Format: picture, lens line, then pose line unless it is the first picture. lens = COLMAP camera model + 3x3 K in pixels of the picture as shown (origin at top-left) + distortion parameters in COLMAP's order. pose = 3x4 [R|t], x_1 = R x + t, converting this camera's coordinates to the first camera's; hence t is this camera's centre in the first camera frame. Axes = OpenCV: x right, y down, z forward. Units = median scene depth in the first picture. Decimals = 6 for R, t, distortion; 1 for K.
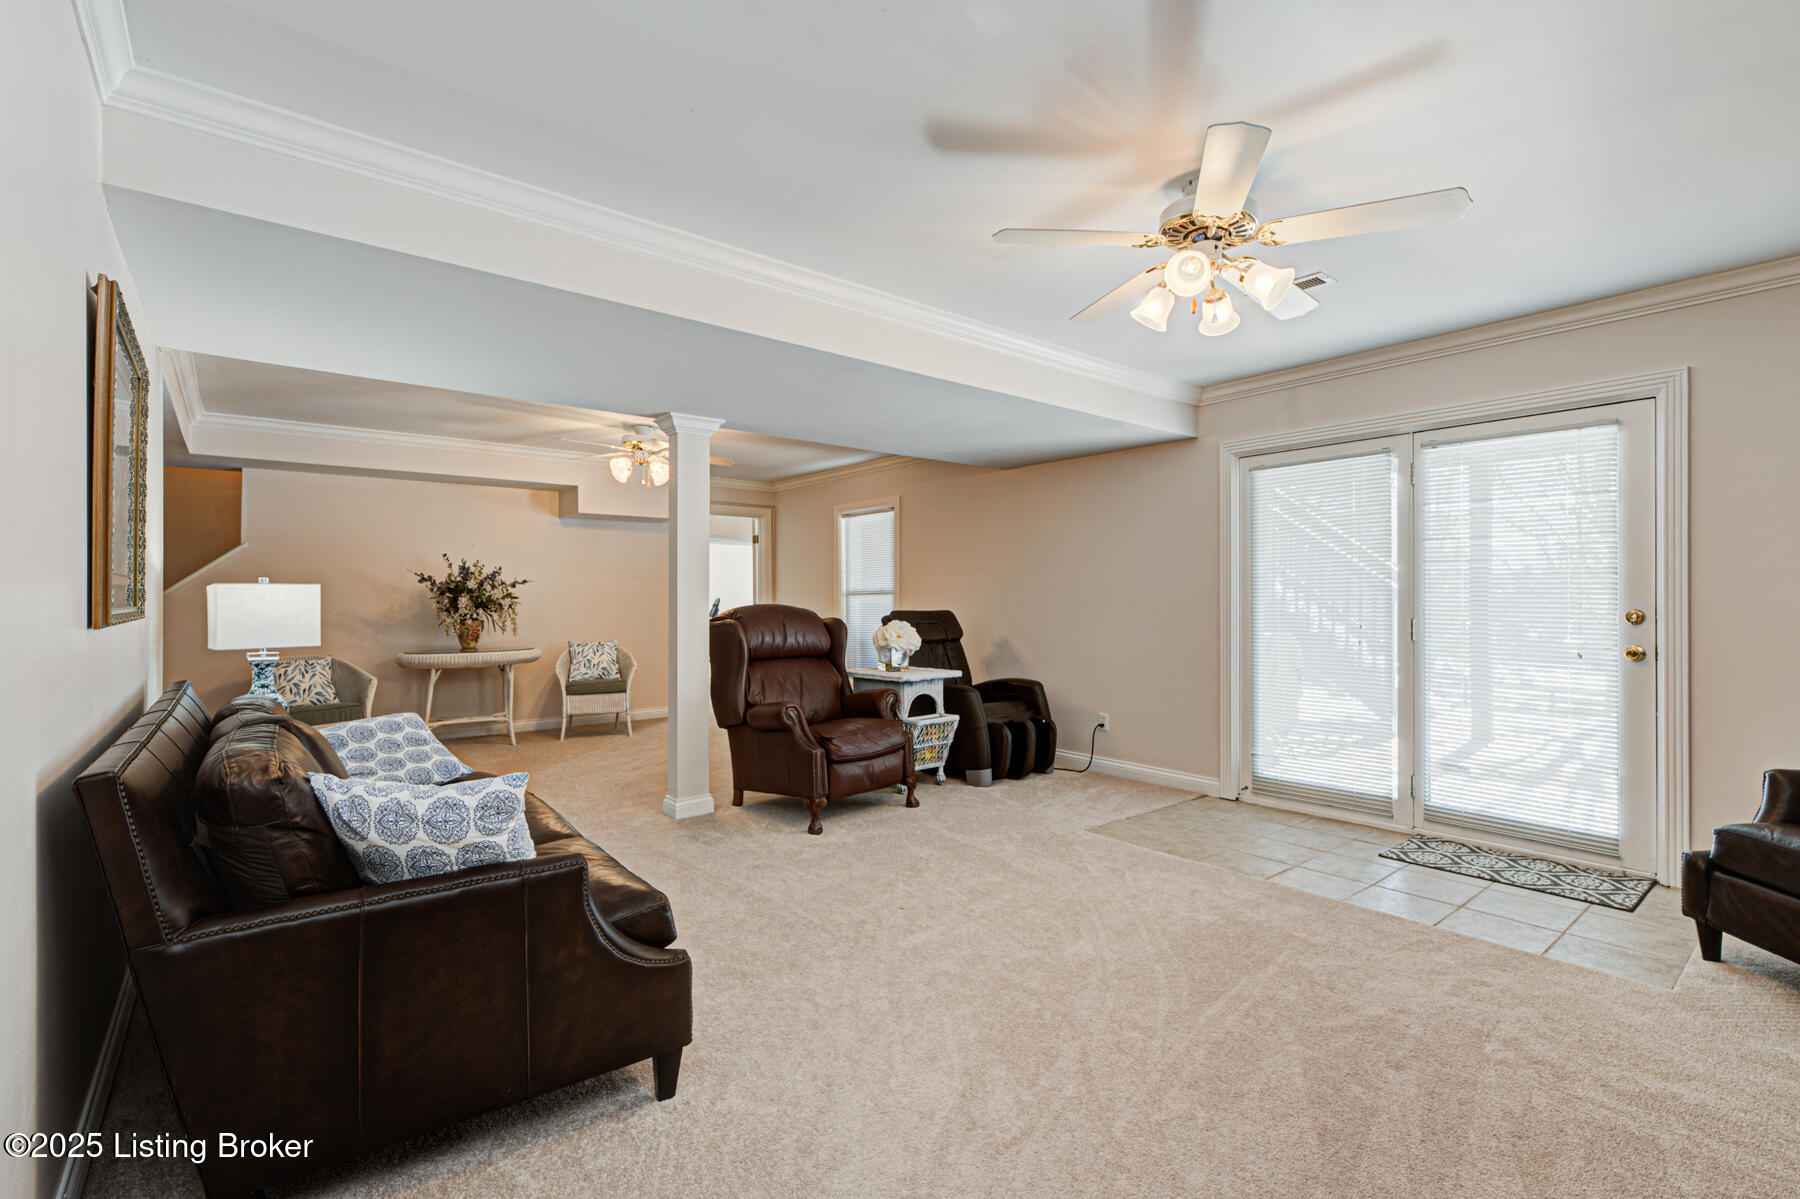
lens RADIAL K [[810.2, 0, 900.0], [0, 810.2, 599.5], [0, 0, 1]] dist [0.001695, -0.000029]
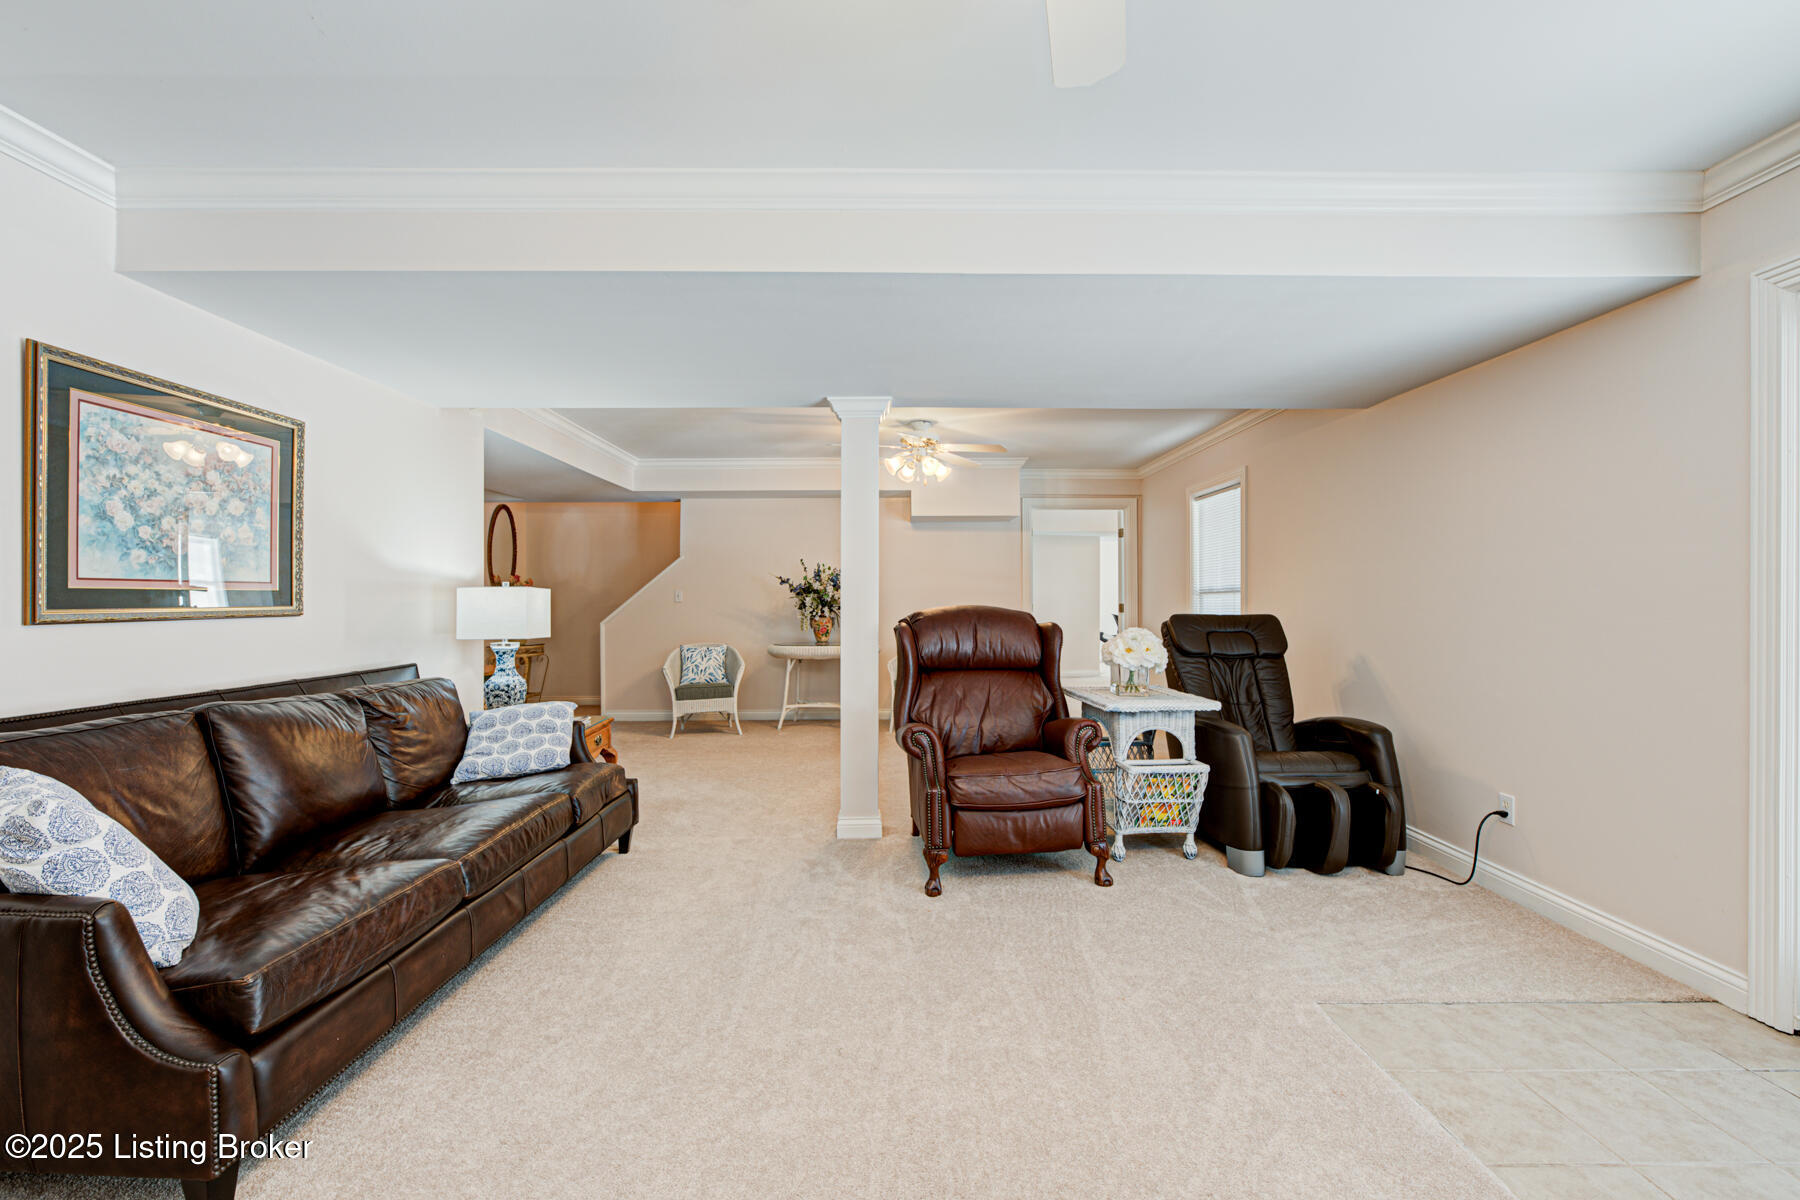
lens RADIAL K [[743.3, 0, 900.0], [0, 743.3, 600.0], [0, 0, 1]] dist [-0.001184, 0.000226]
pose [[0.780451, 0.001562, -0.625216, 0.262761], [0.000274, 0.999996, 0.002840, -0.002116], [0.625218, -0.002388, 0.780447, 0.327995]]
